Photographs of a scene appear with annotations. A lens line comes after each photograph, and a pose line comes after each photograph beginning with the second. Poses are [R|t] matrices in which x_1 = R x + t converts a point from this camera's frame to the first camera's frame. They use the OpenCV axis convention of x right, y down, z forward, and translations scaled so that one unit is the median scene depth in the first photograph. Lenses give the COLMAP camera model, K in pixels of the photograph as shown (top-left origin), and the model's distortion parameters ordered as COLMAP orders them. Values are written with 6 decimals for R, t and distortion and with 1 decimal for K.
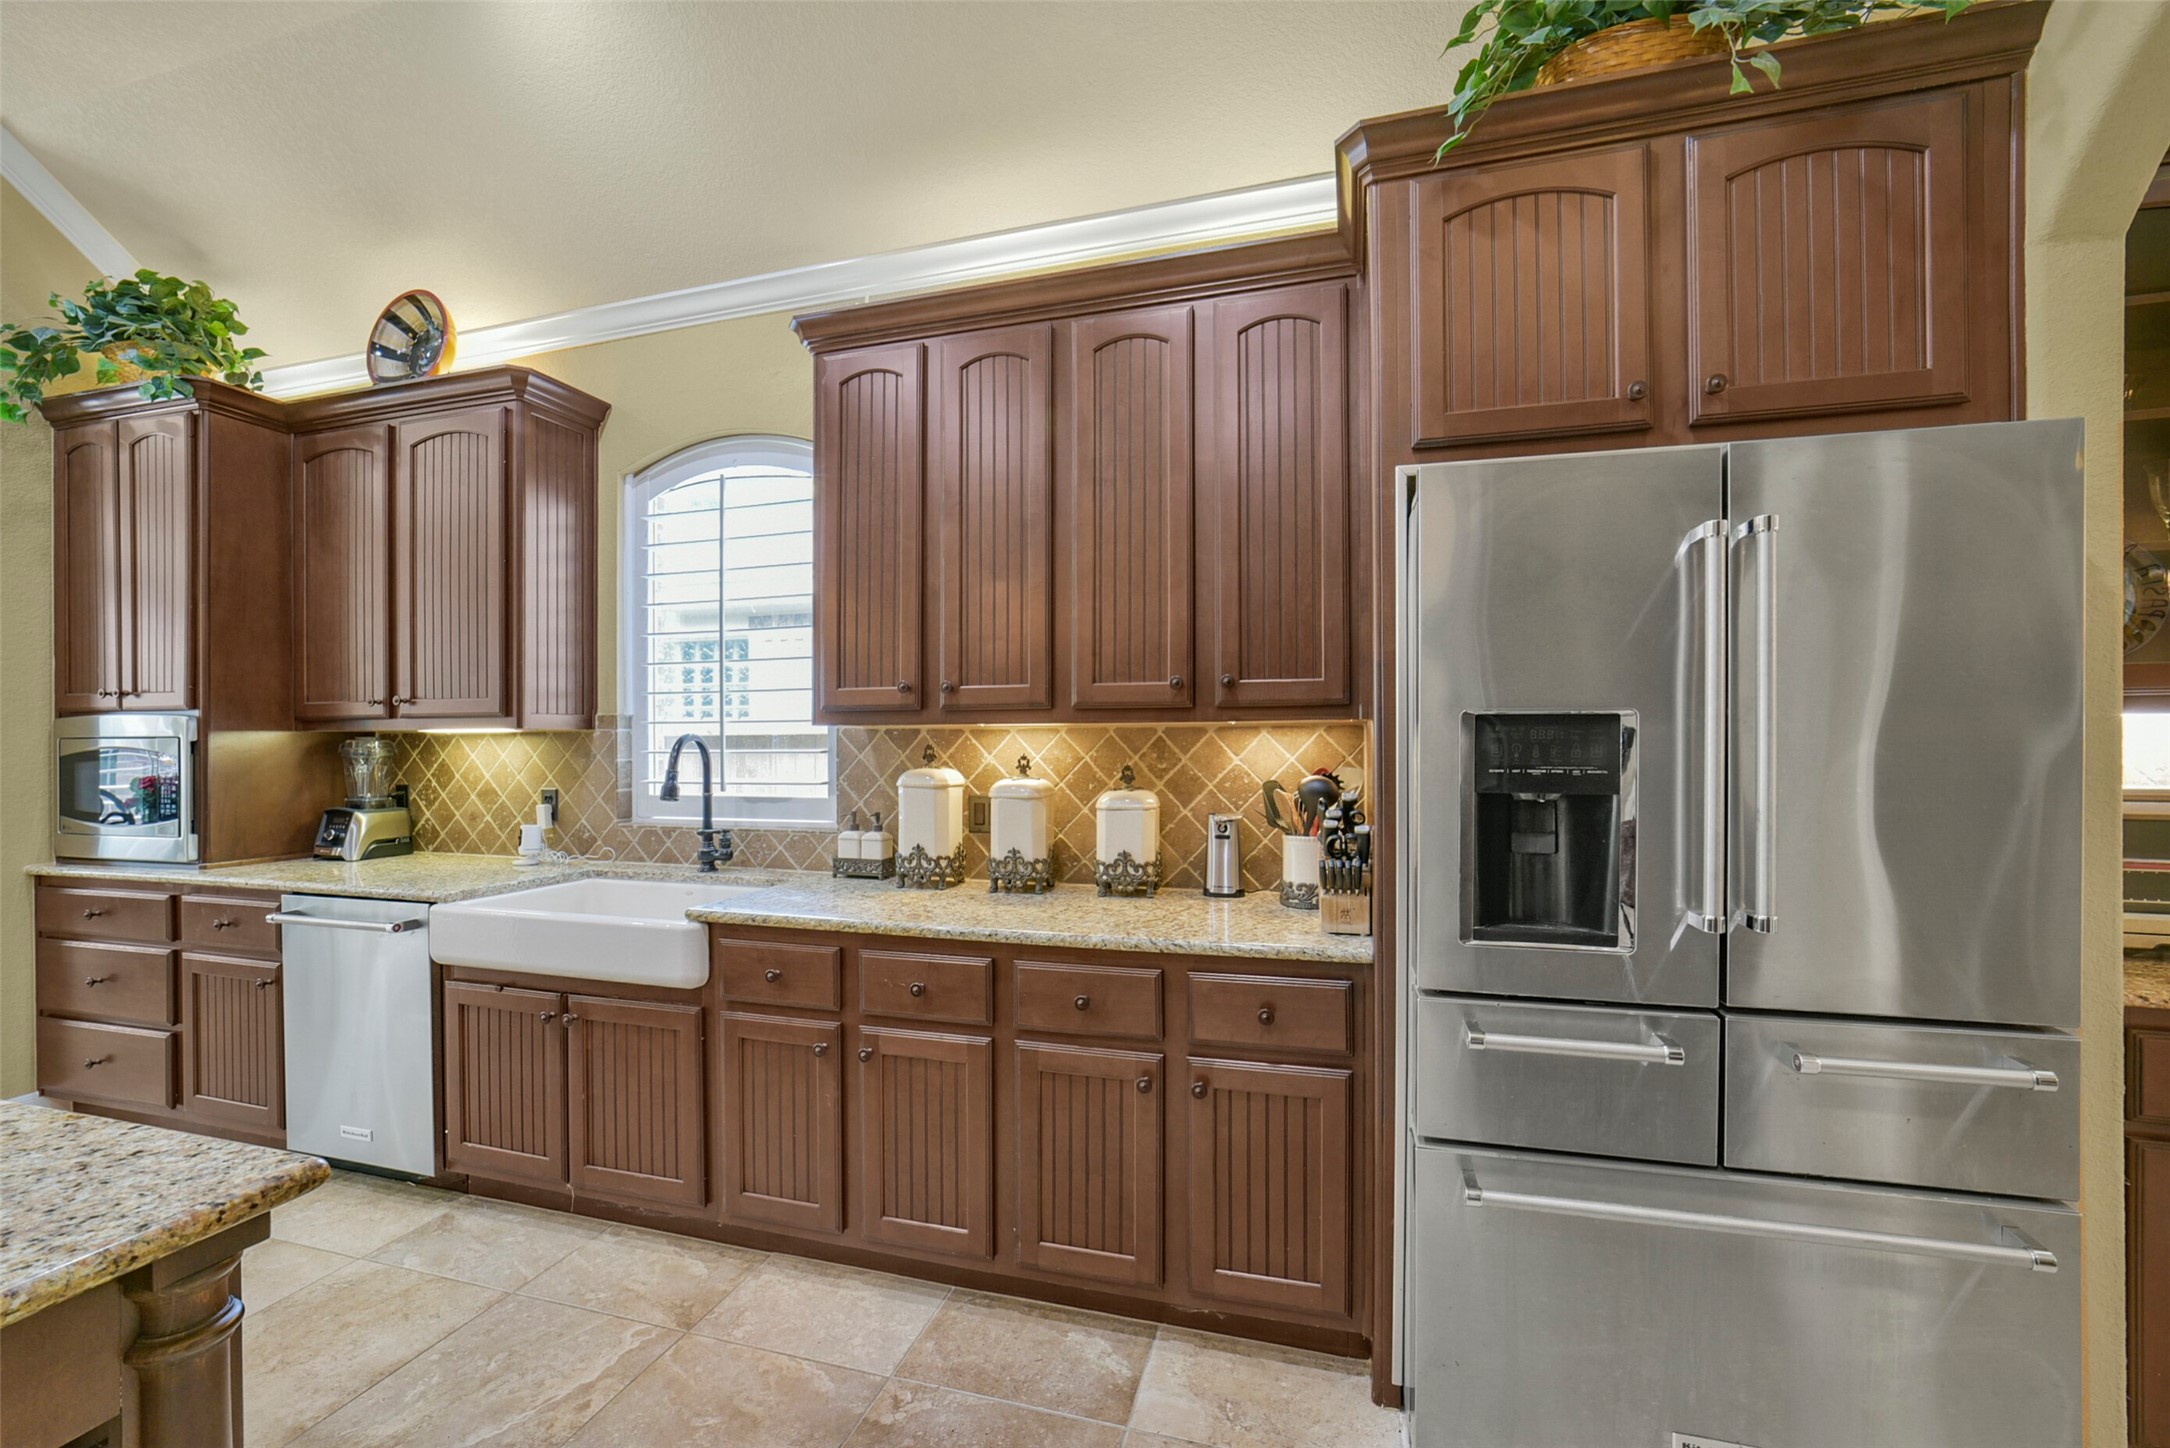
lens RADIAL K [[873.7, 0, 1077.7], [0, 873.7, 741.4], [0, 0, 1]] dist [-0.020599, 0.009212]
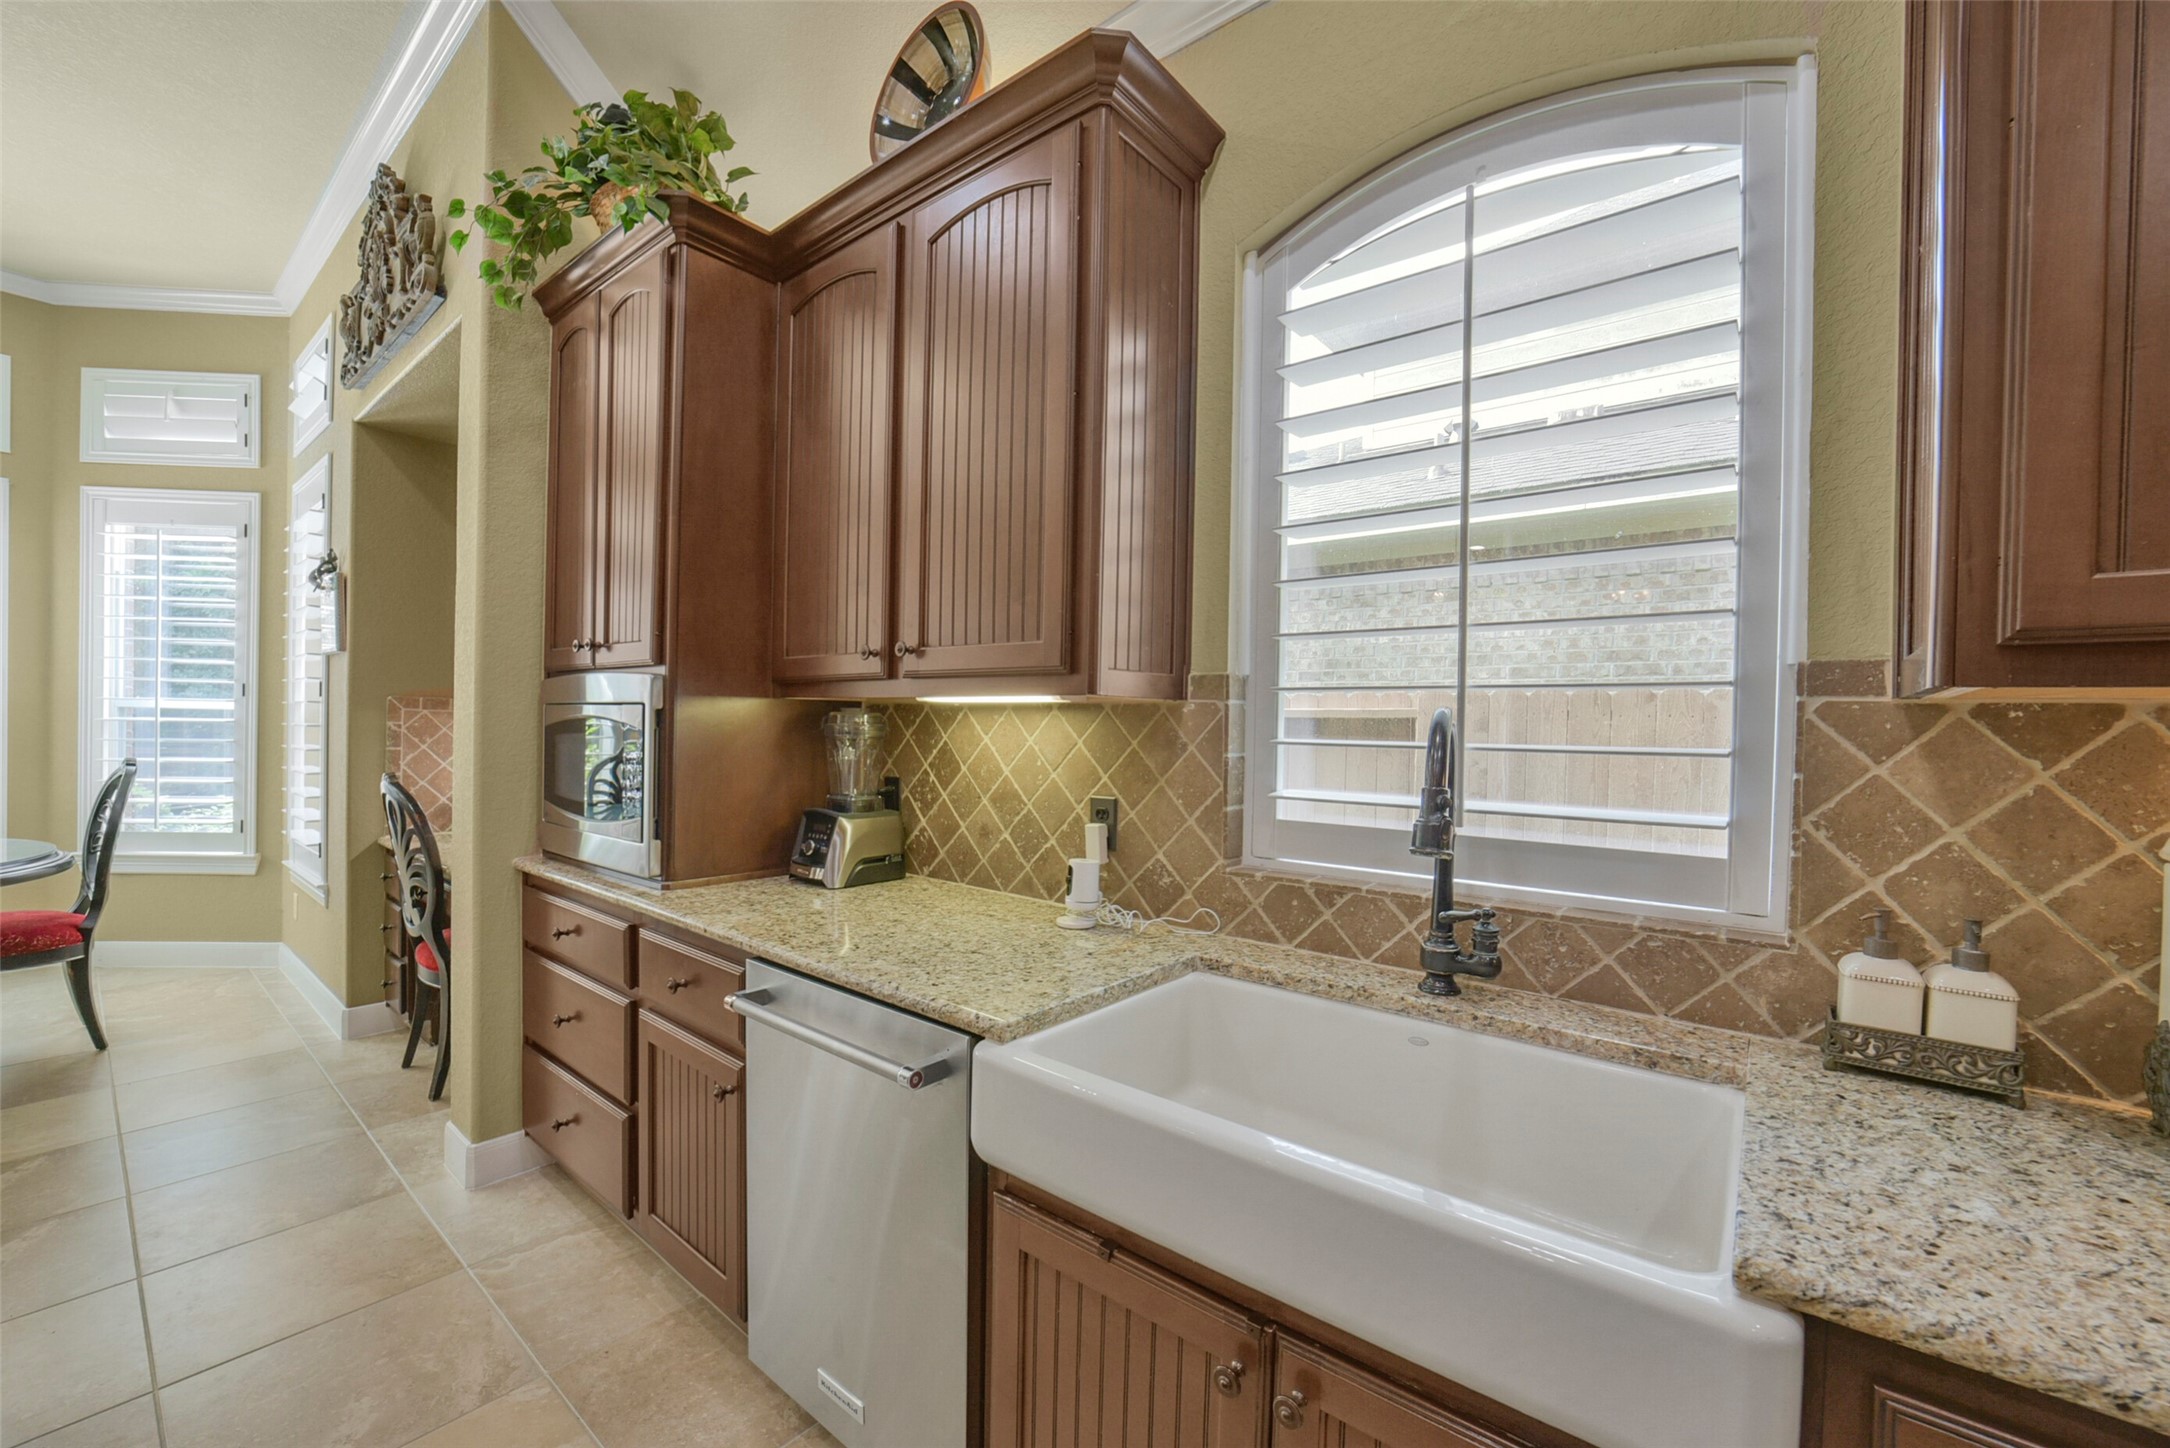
lens RADIAL K [[857.7, 0, 1094.2], [0, 857.7, 723.5], [0, 0, 1]] dist [-0.026710, 0.011192]
pose [[0.926666, 0.020517, -0.375326, -0.404932], [-0.021470, 0.999768, 0.001644, 0.002265], [0.375273, 0.006535, 0.926891, 0.458140]]
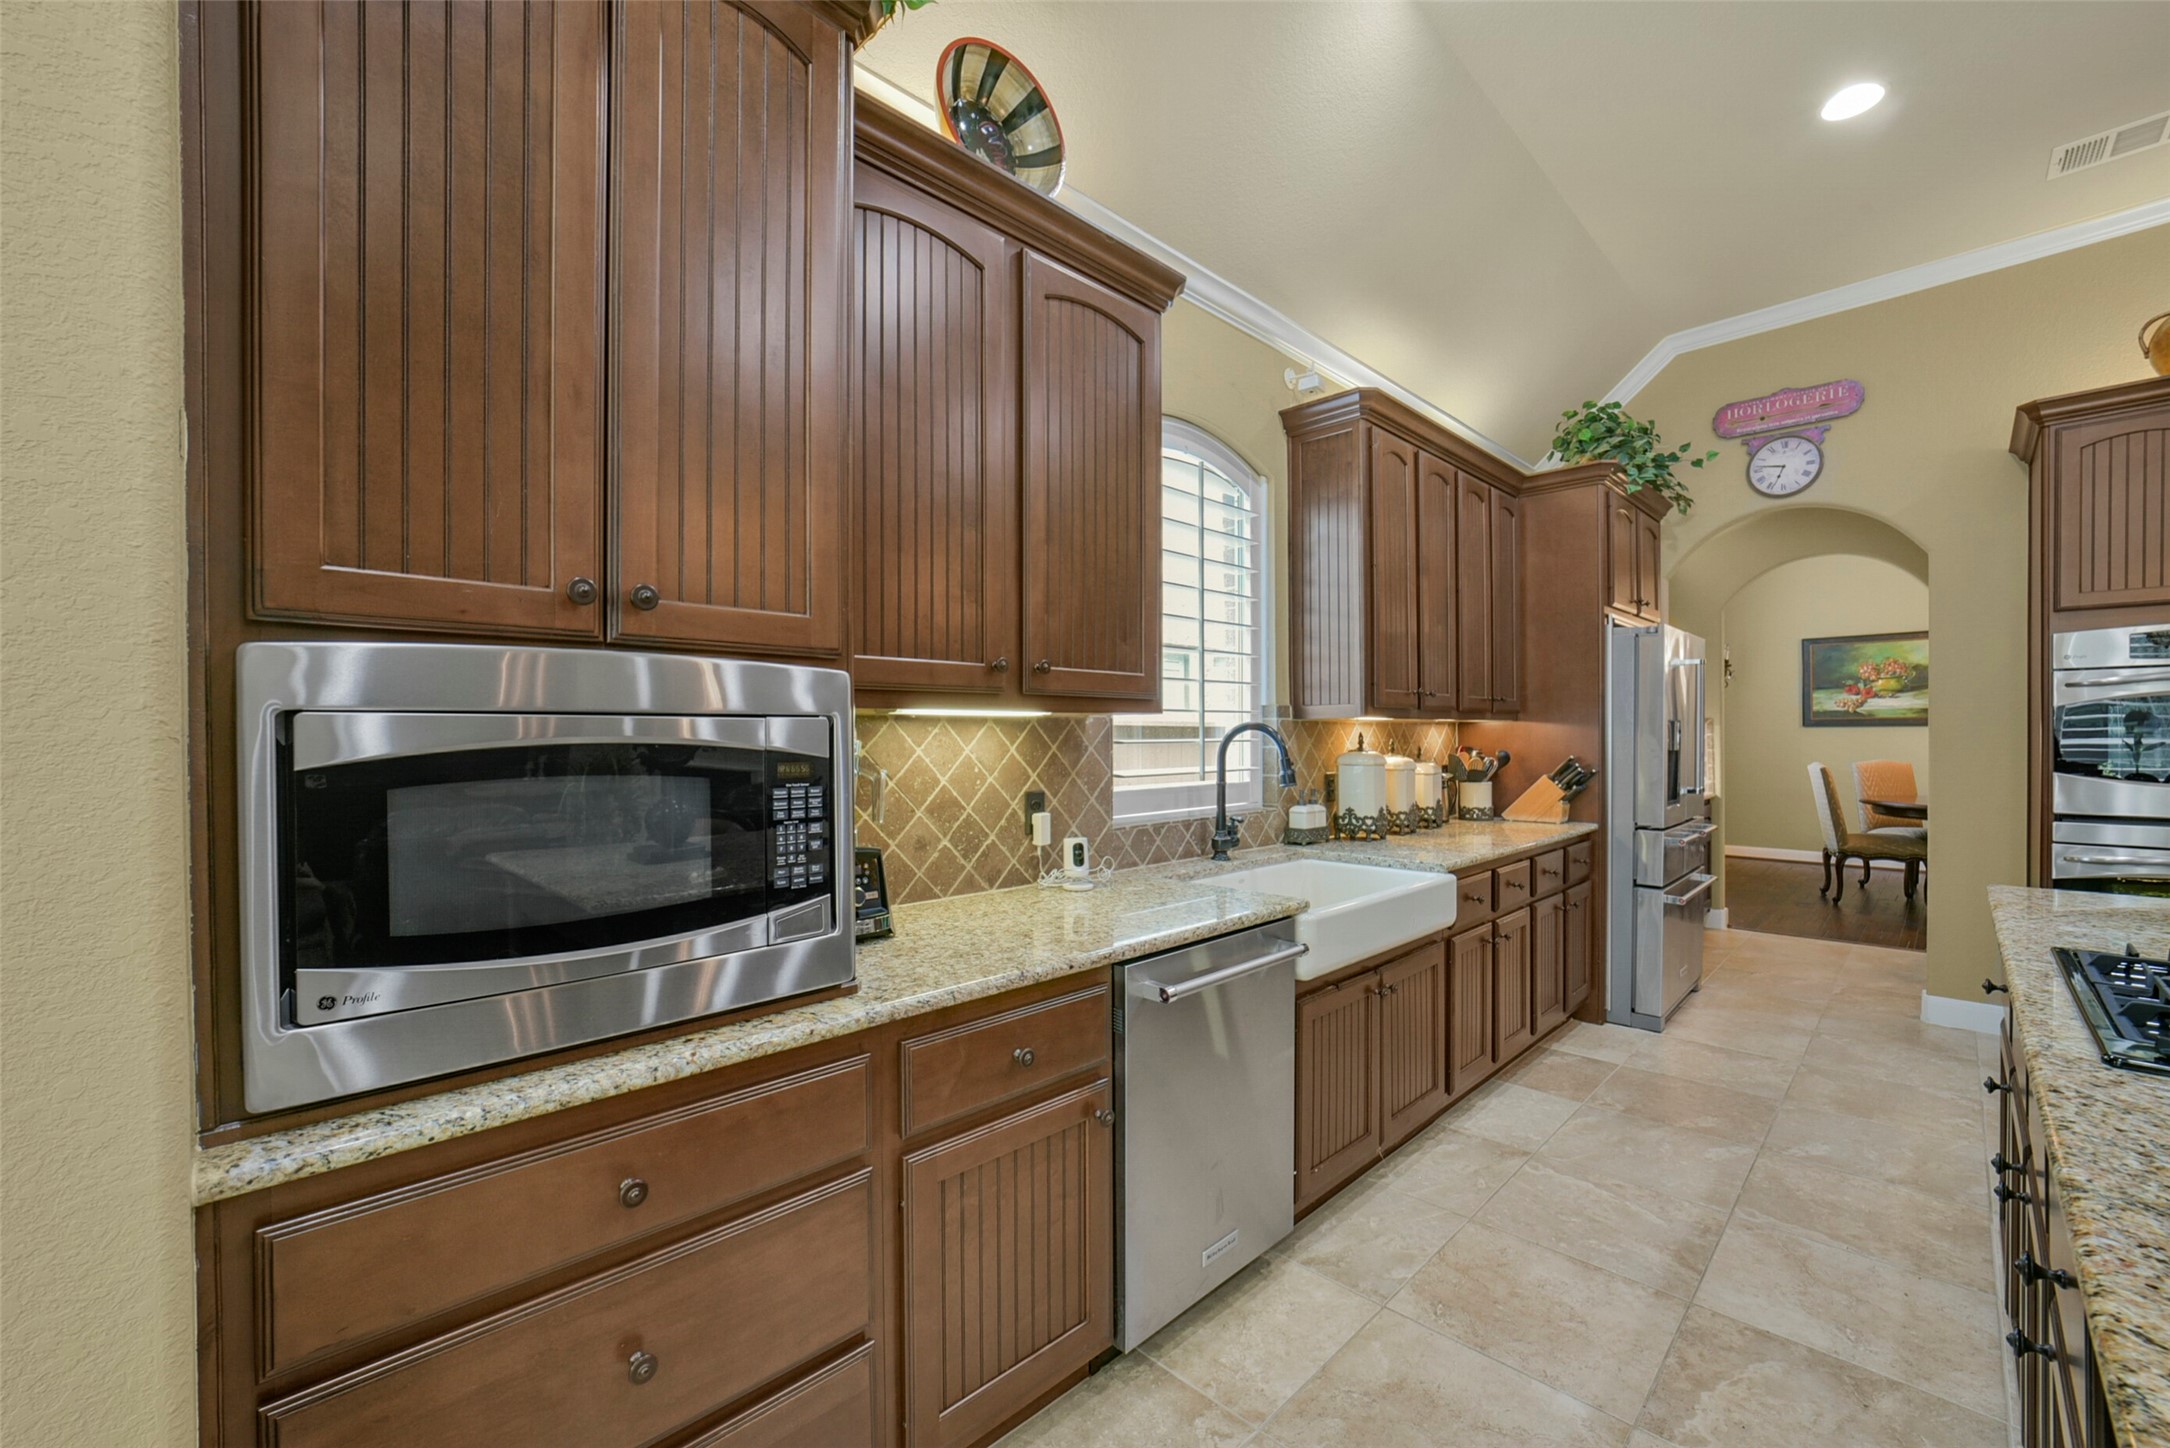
lens RADIAL K [[873.7, 0, 1077.7], [0, 873.7, 741.4], [0, 0, 1]] dist [-0.020599, 0.009212]
pose [[0.485229, -0.005313, 0.874371, -1.300482], [0.000278, 0.999982, 0.005922, 0.006315], [-0.874387, -0.002631, 0.485222, 0.621047]]
